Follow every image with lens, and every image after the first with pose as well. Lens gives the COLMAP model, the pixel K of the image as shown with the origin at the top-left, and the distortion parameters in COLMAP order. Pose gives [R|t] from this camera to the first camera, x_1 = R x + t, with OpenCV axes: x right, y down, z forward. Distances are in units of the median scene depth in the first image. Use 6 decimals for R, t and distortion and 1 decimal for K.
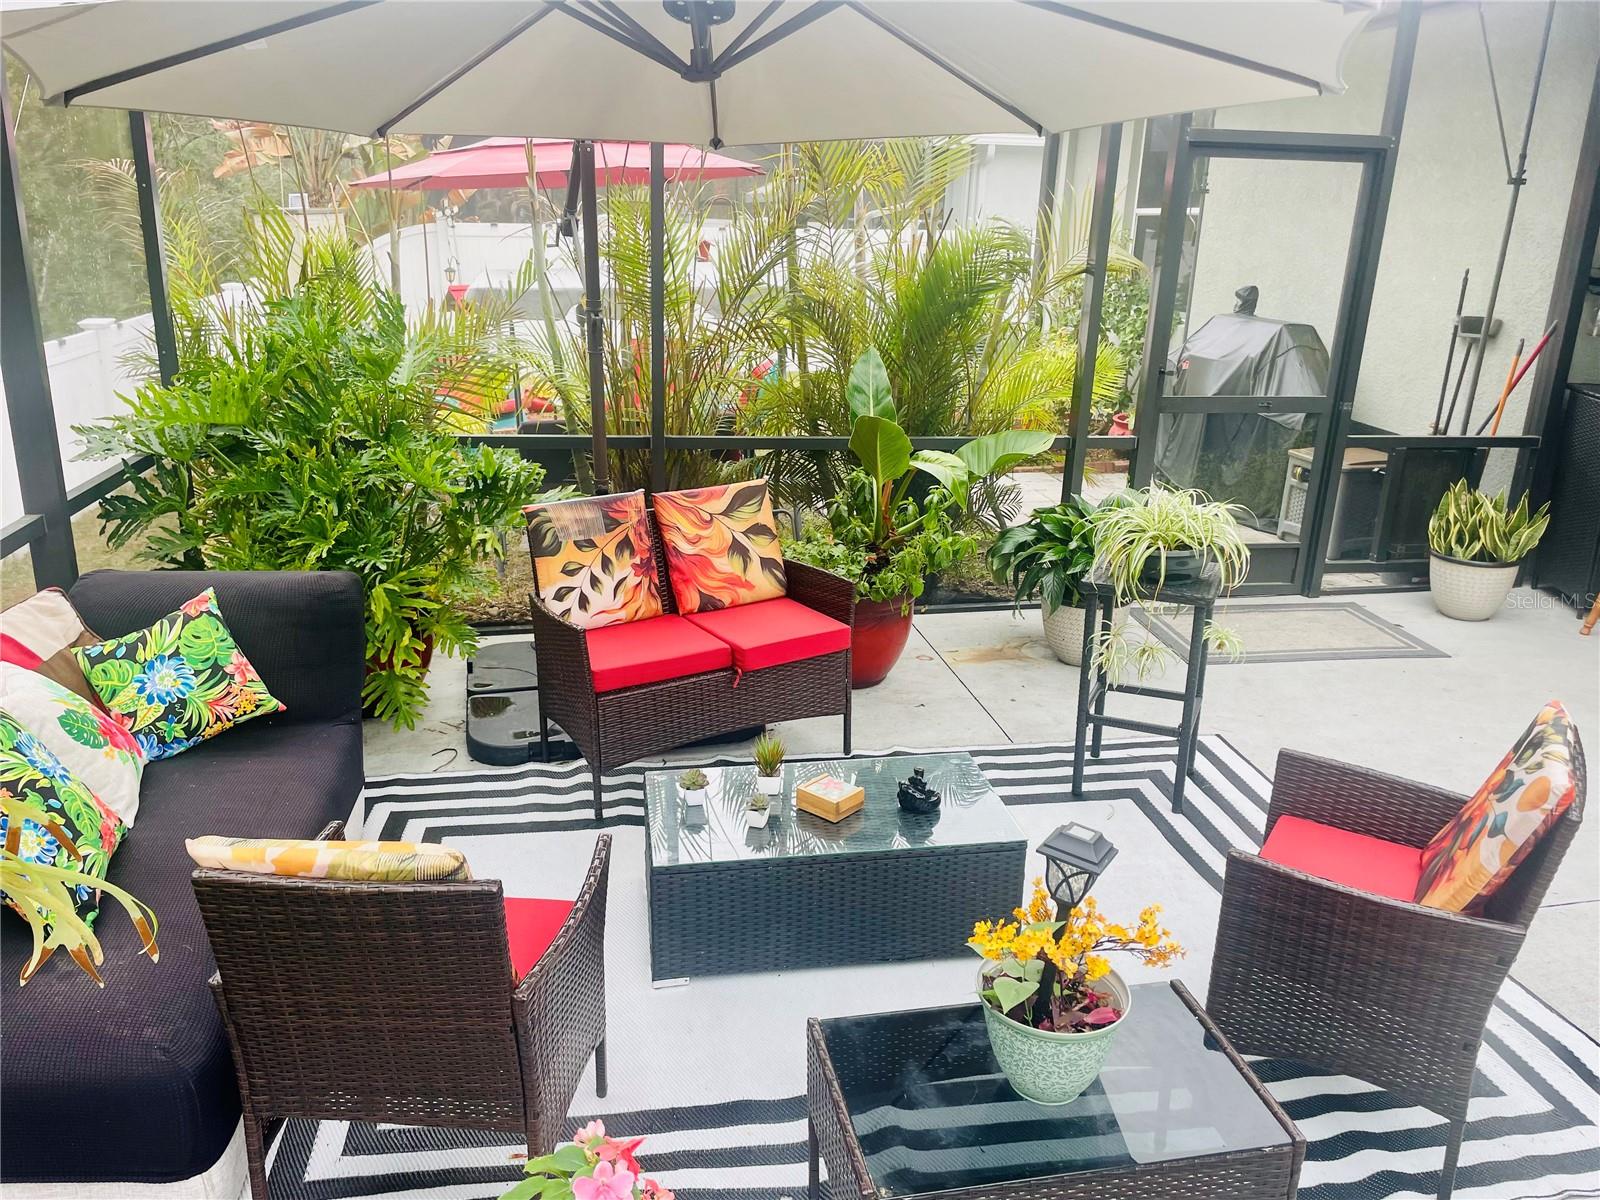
lens RADIAL K [[1218.1, 0, 796.6], [0, 1218.1, 603.1], [0, 0, 1]] dist [0.052030, -0.021100]
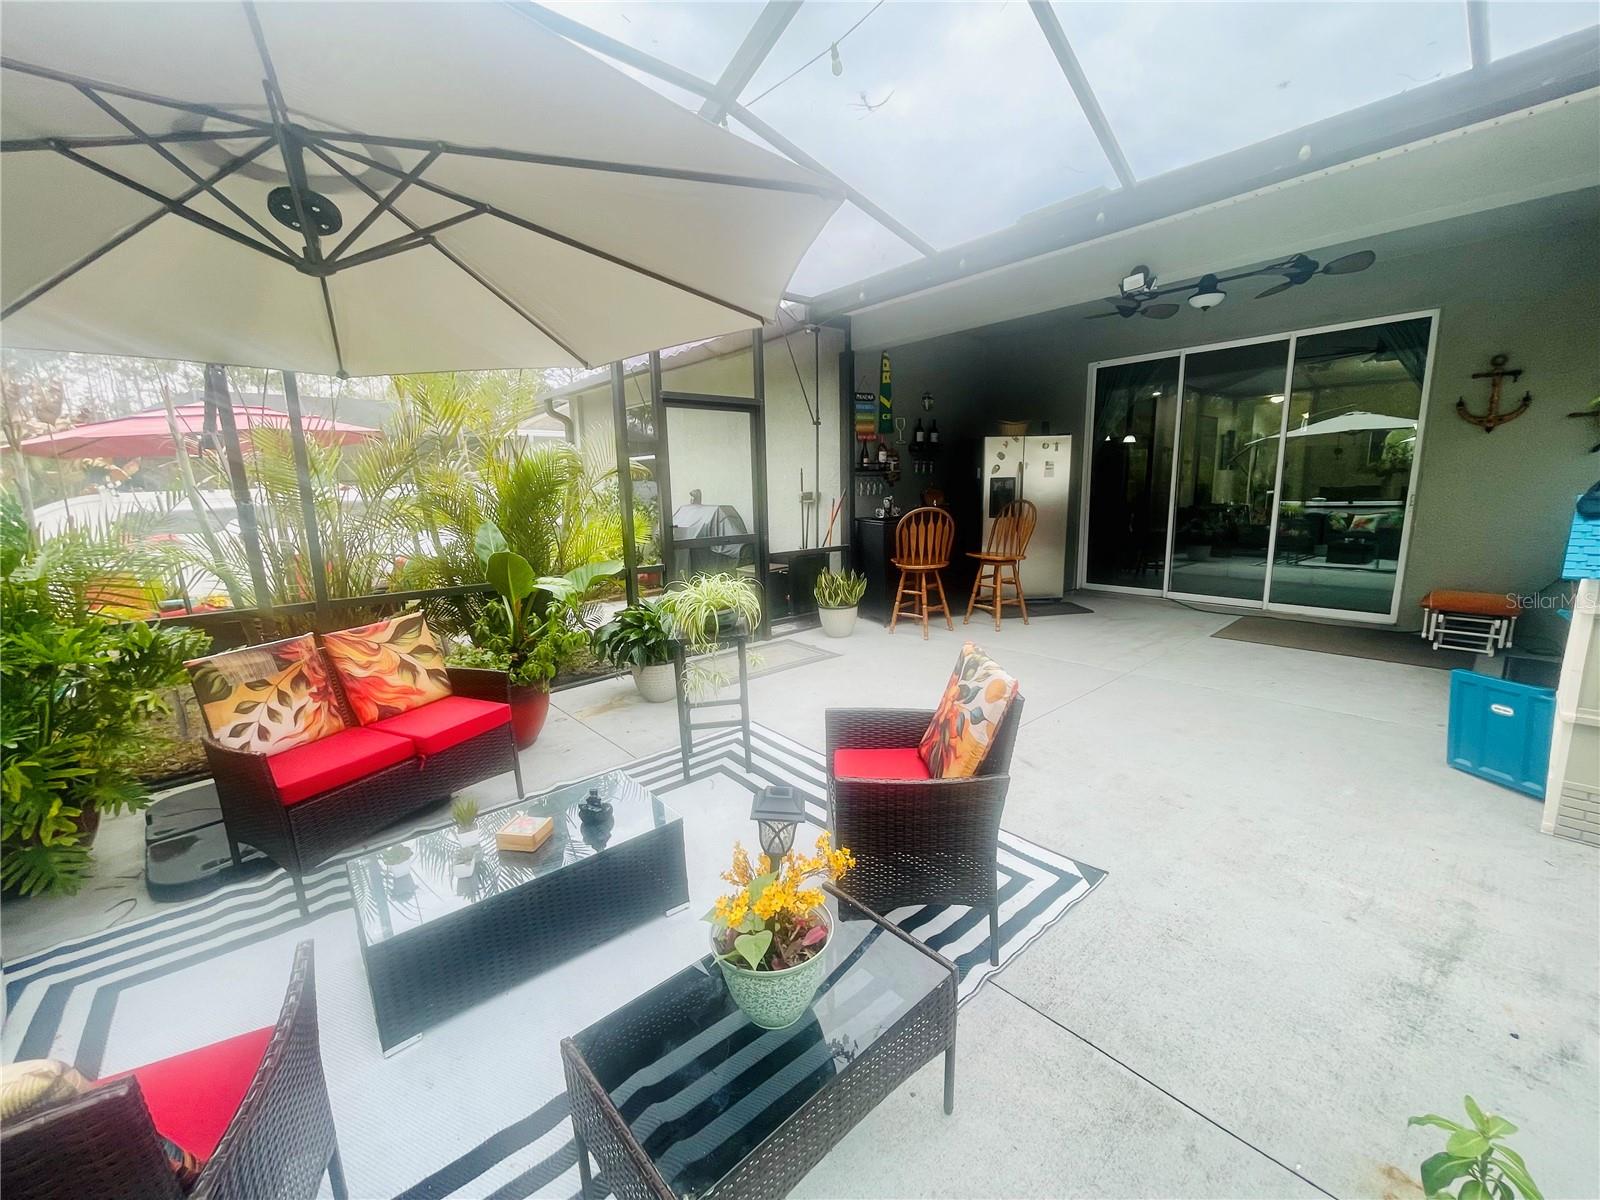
lens RADIAL K [[649.6, 0, 800.0], [0, 649.6, 595.7], [0, 0, 1]] dist [-0.003642, 0.000626]
pose [[0.857690, -0.140299, 0.494655, -0.019819], [0.204603, 0.975731, -0.078018, 0.023309], [-0.471705, 0.168124, 0.865580, 0.182992]]
